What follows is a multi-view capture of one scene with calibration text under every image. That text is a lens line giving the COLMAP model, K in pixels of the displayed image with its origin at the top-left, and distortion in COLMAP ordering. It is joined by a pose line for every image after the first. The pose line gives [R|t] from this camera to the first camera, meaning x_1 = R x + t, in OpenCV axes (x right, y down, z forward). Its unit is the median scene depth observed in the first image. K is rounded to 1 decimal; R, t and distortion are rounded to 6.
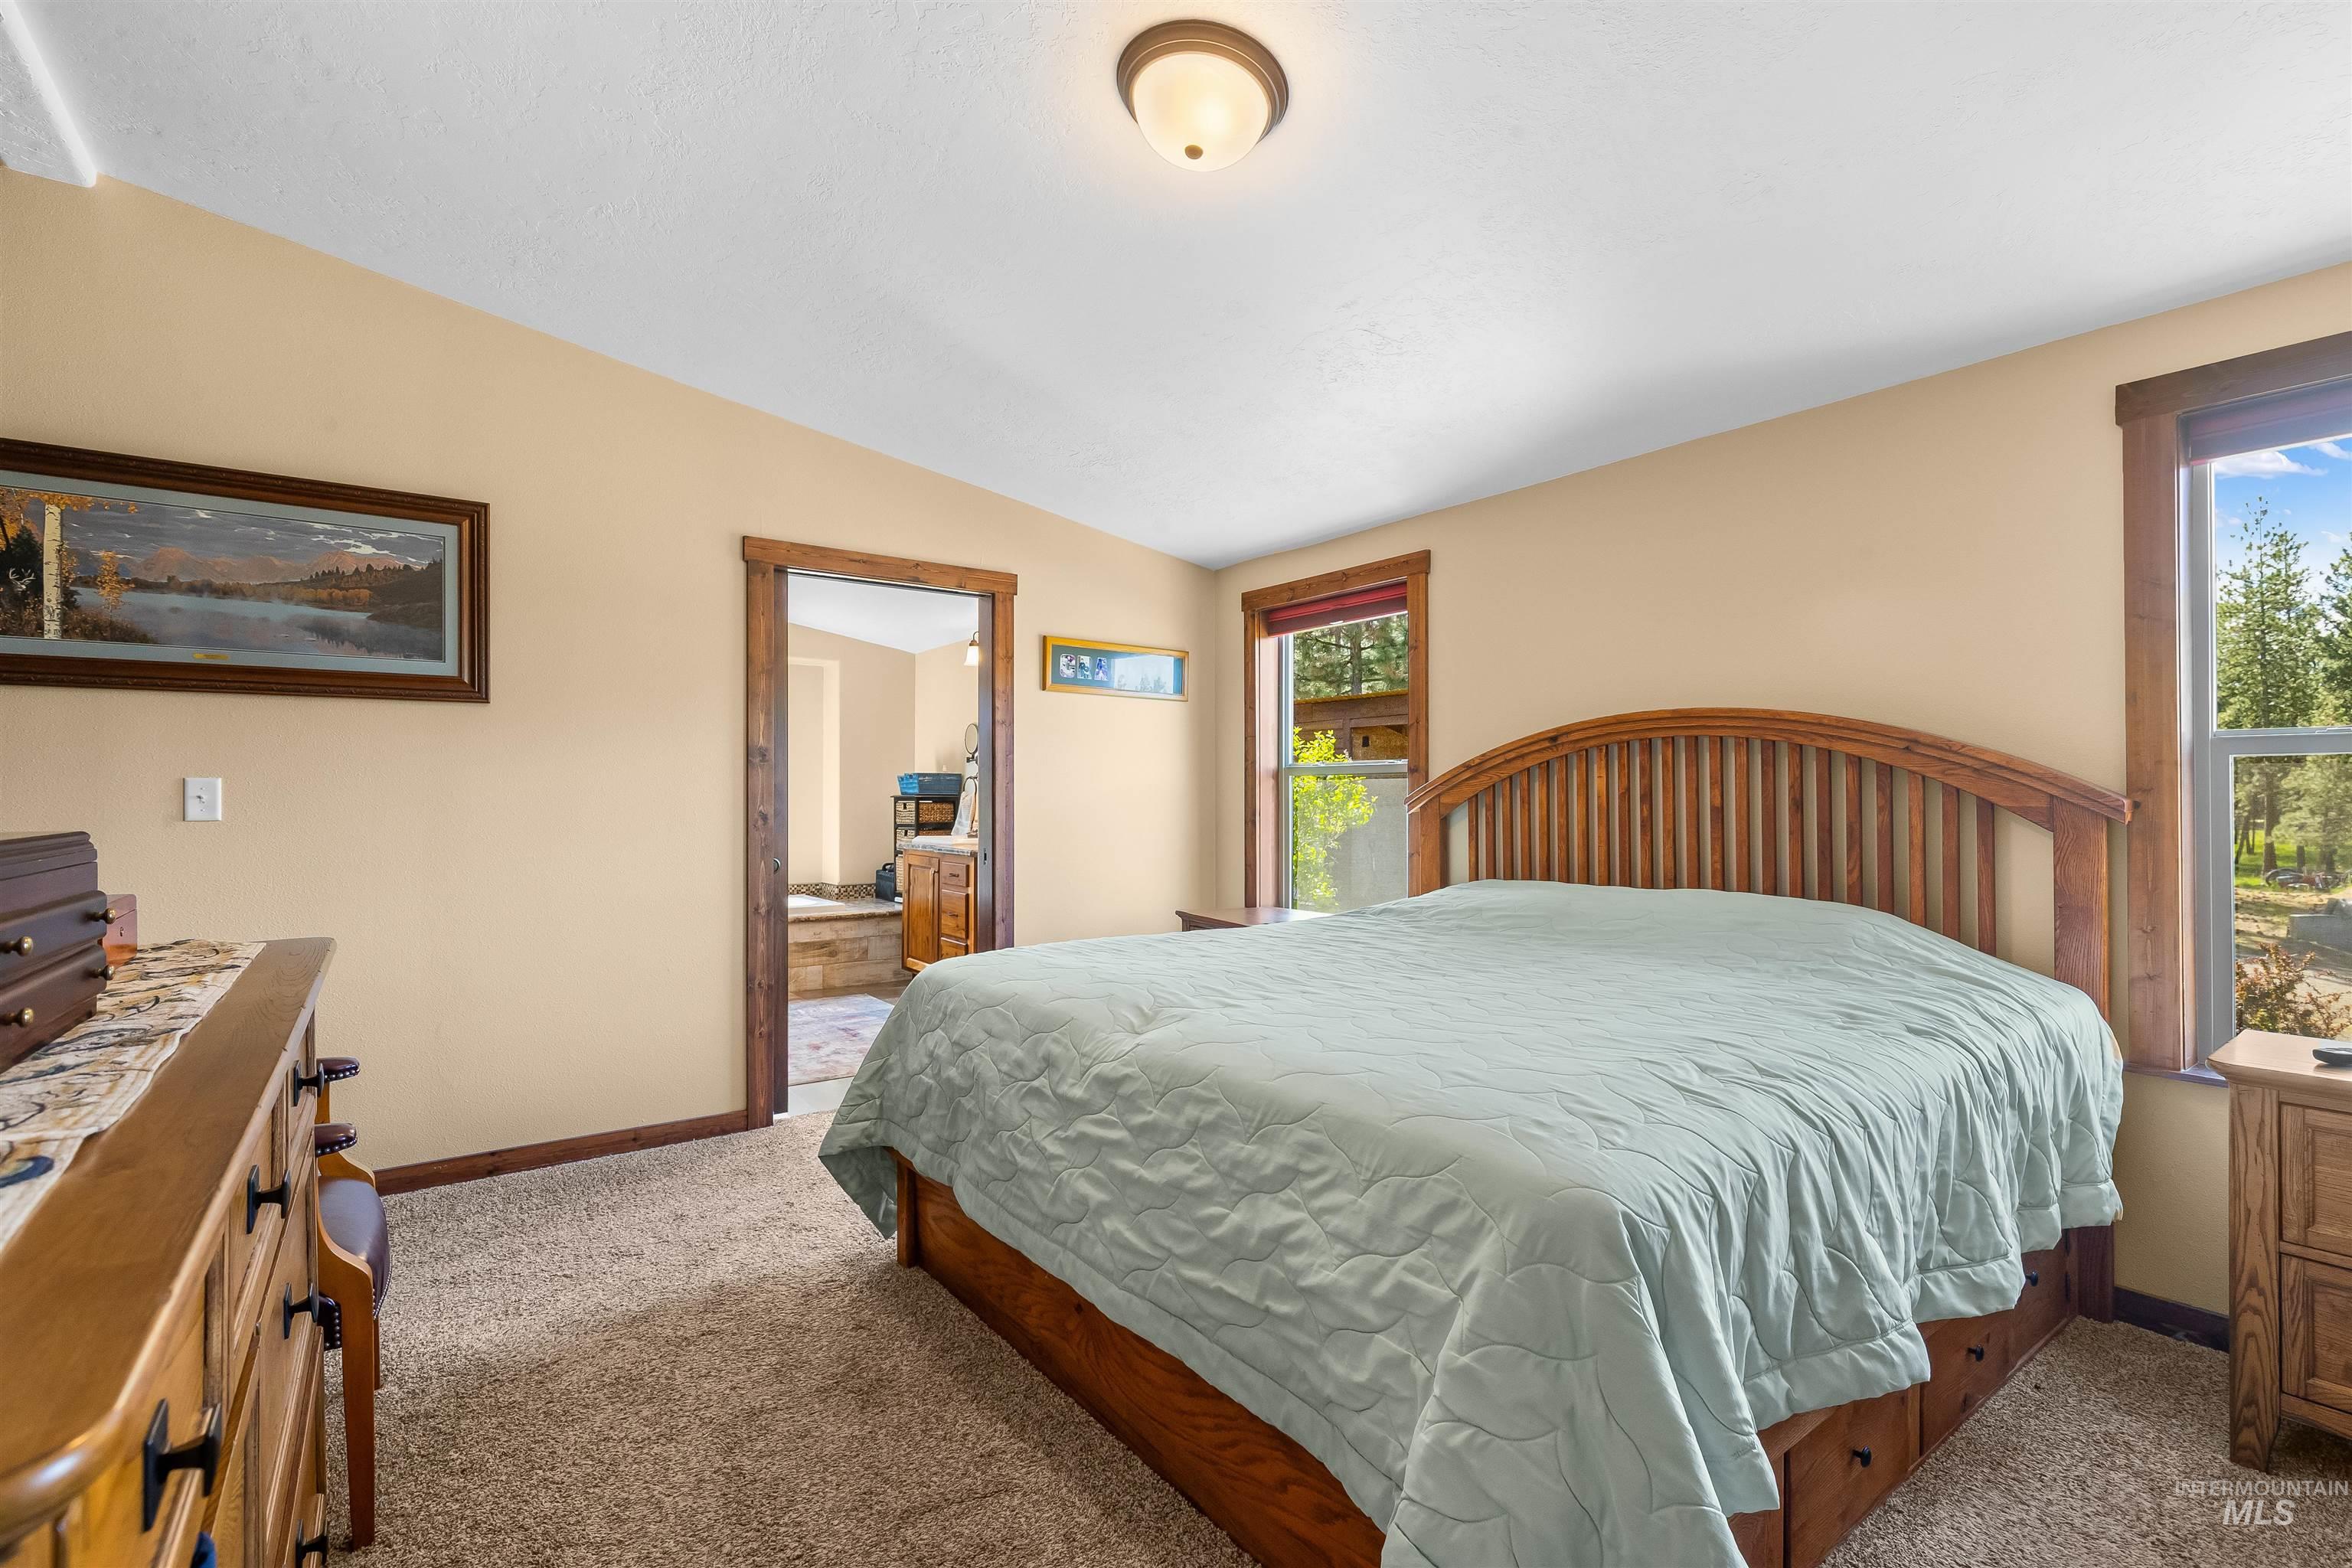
lens RADIAL K [[1080.4, 0, 1178.5], [0, 1080.4, 788.0], [0, 0, 1]] dist [0.002086, 0.002636]
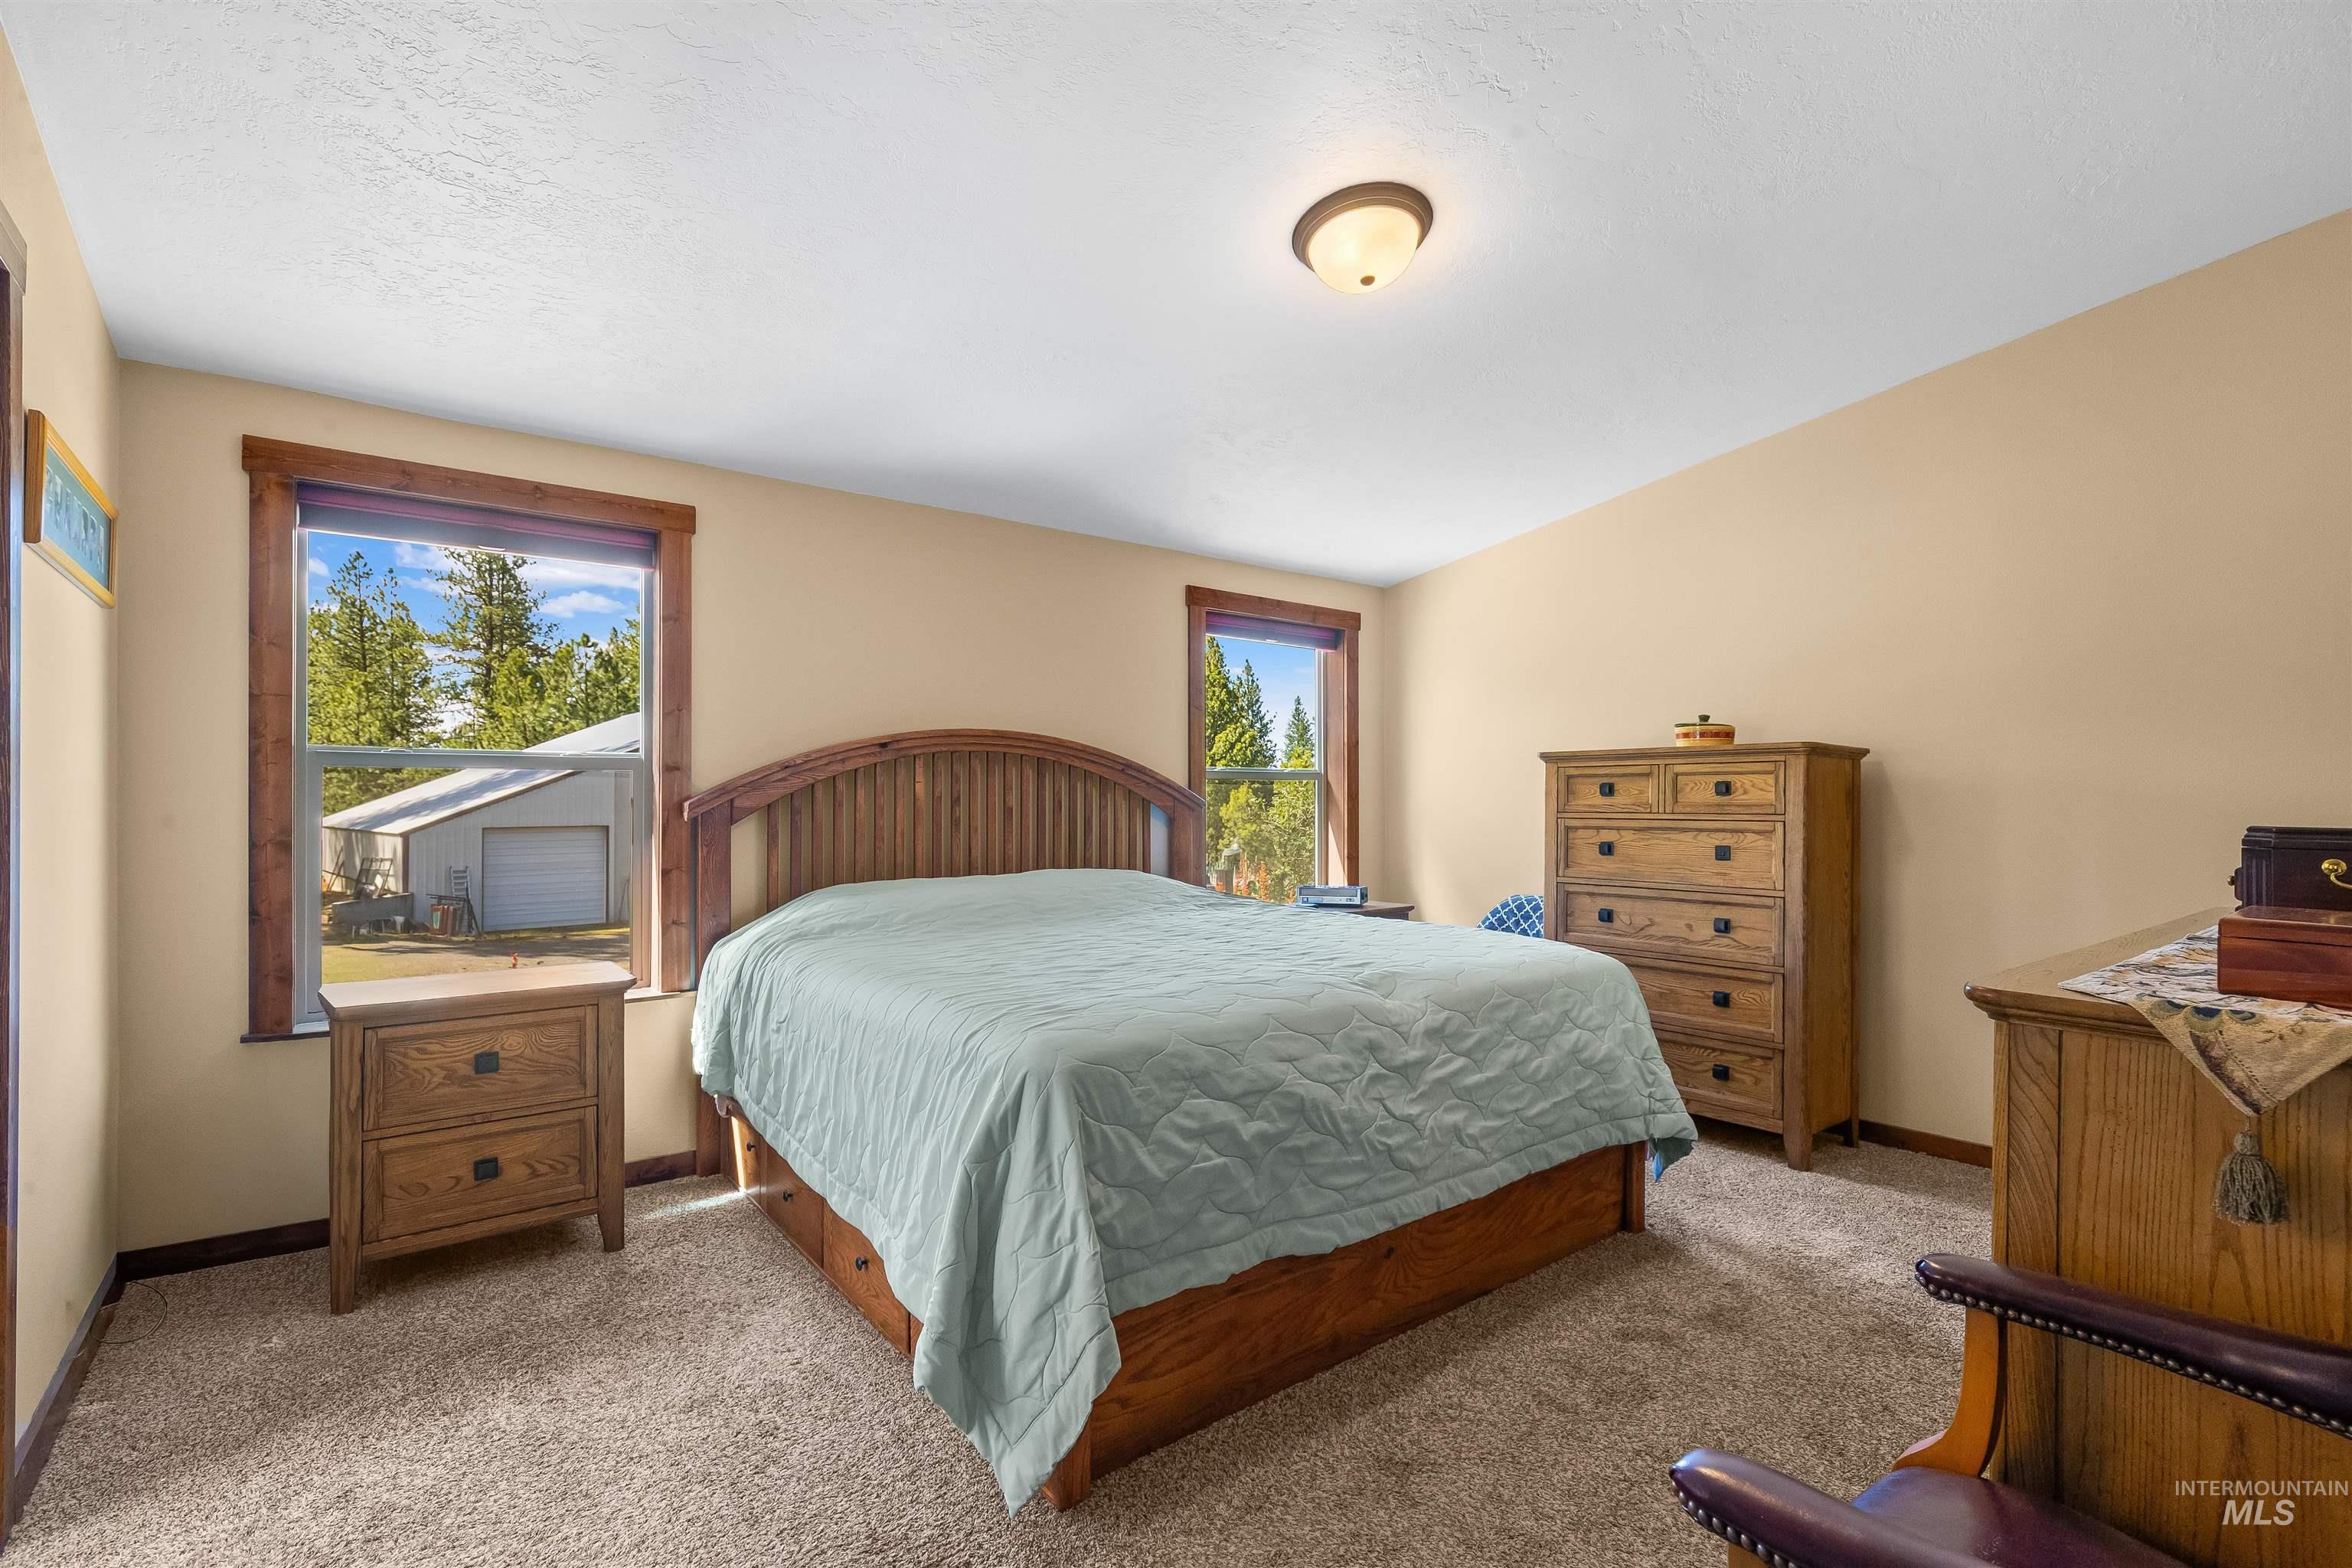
lens RADIAL K [[1080.4, 0, 1183.2], [0, 1080.4, 797.2], [0, 0, 1]] dist [0.002086, 0.002636]
pose [[-0.040940, 0.000554, 0.999161, -1.024726], [-0.007611, 0.999971, -0.000866, 0.006397], [-0.999133, -0.007640, -0.040935, 1.067831]]
